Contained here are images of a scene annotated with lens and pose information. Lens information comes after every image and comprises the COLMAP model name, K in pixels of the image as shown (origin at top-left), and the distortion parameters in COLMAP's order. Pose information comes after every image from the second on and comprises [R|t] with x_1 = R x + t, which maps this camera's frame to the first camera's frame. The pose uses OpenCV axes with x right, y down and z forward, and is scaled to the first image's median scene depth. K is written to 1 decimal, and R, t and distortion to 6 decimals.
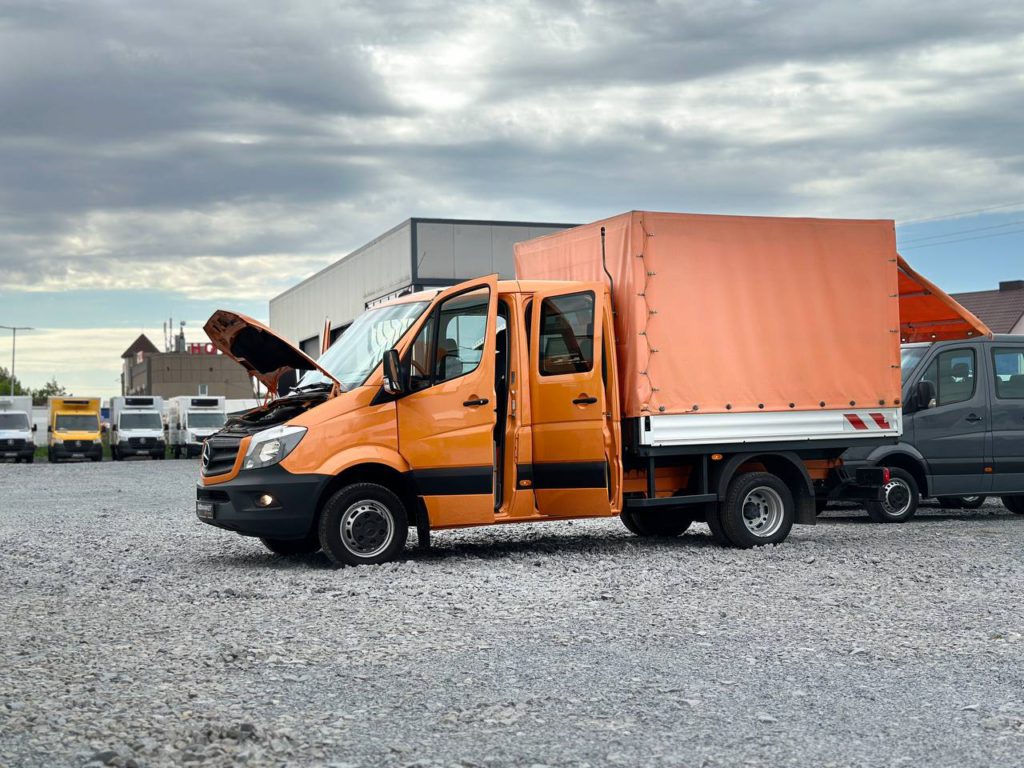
lens RADIAL K [[1419.0, 0, 502.5], [0, 1419.0, 384.3], [0, 0, 1]] dist [0.134547, 0.000000]
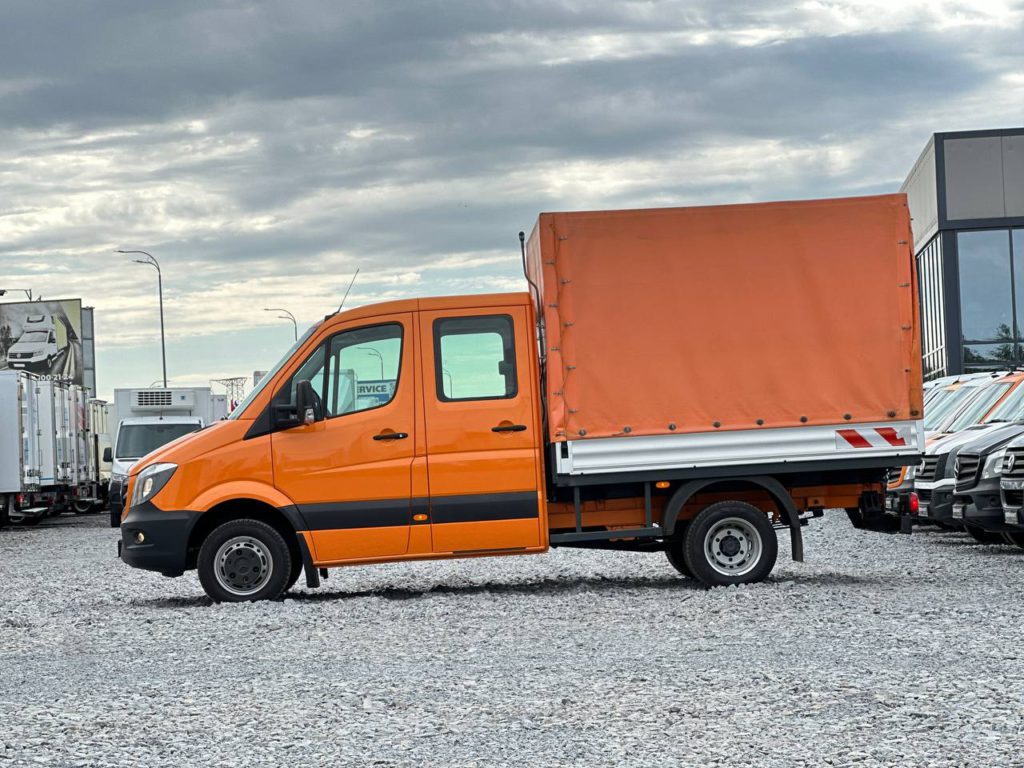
lens RADIAL K [[2276.0, 0, 516.7], [0, 2276.0, 427.8], [0, 0, 1]] dist [0.099052, 0.000000]
pose [[0.914371, -0.027916, -0.403913, 0.615516], [0.039102, 0.999046, 0.019470, -0.014320], [0.402984, -0.033597, 0.914590, -0.306811]]
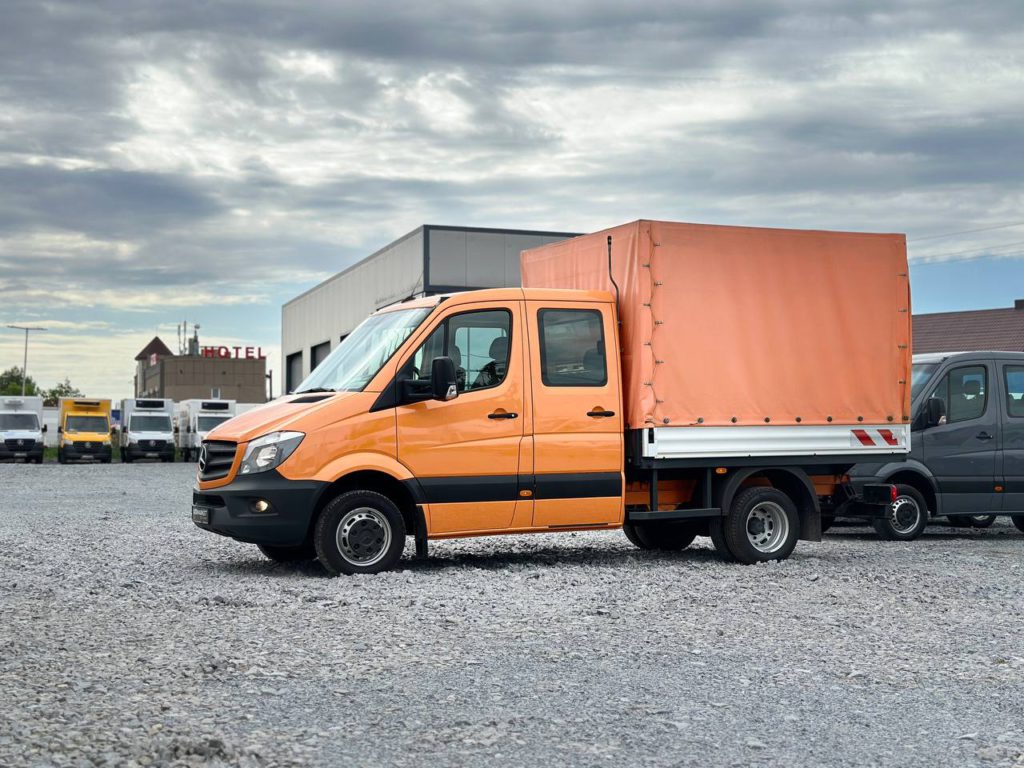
lens RADIAL K [[1419.0, 0, 507.7], [0, 1419.0, 380.9], [0, 0, 1]] dist [0.134547, 0.000000]
pose [[0.999813, 0.018417, -0.005921, 0.007184], [-0.018468, 0.999792, -0.008653, 0.000148], [0.005760, 0.008761, 0.999945, 0.012408]]
